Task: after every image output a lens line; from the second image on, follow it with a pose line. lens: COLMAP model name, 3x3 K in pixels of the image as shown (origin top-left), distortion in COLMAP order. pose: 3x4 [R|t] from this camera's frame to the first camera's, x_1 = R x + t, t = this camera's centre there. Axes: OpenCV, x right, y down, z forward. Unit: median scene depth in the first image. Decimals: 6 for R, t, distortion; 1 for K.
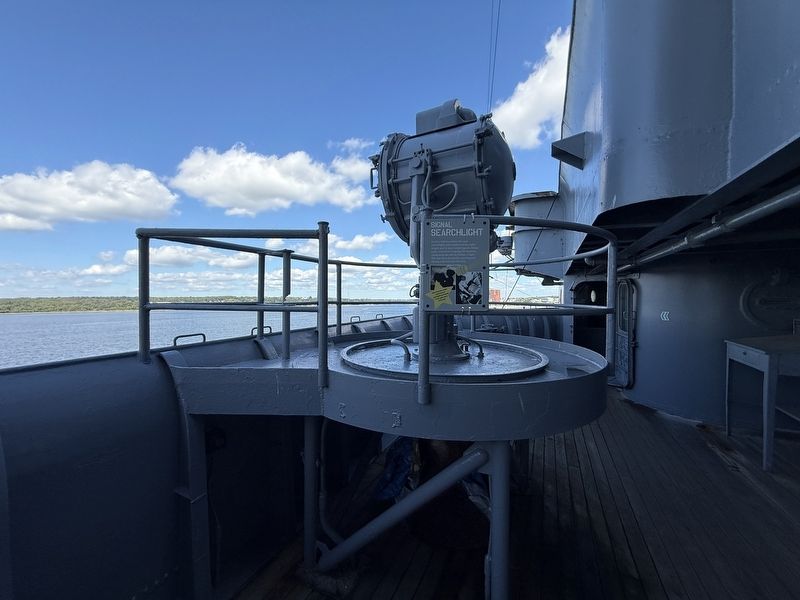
lens RADIAL K [[315.6, 0, 396.0], [0, 315.6, 302.1], [0, 0, 1]] dist [-0.017141, -0.000333]
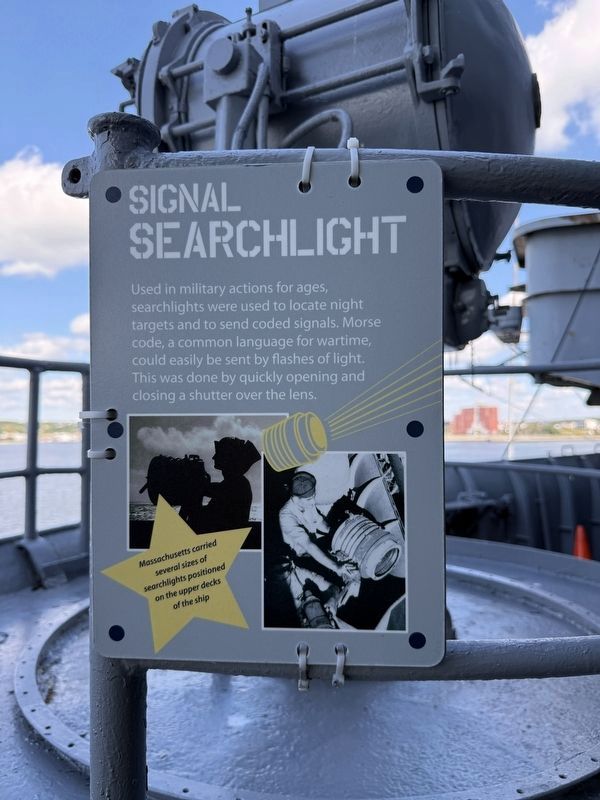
lens RADIAL K [[561.3, 0, 300.5], [0, 561.3, 397.3], [0, 0, 1]] dist [0.010972, -0.006722]
pose [[0.999784, -0.004285, -0.020319, 0.216995], [0.003190, 0.998555, -0.053647, -0.108351], [0.020519, 0.053571, 0.998353, 0.663755]]
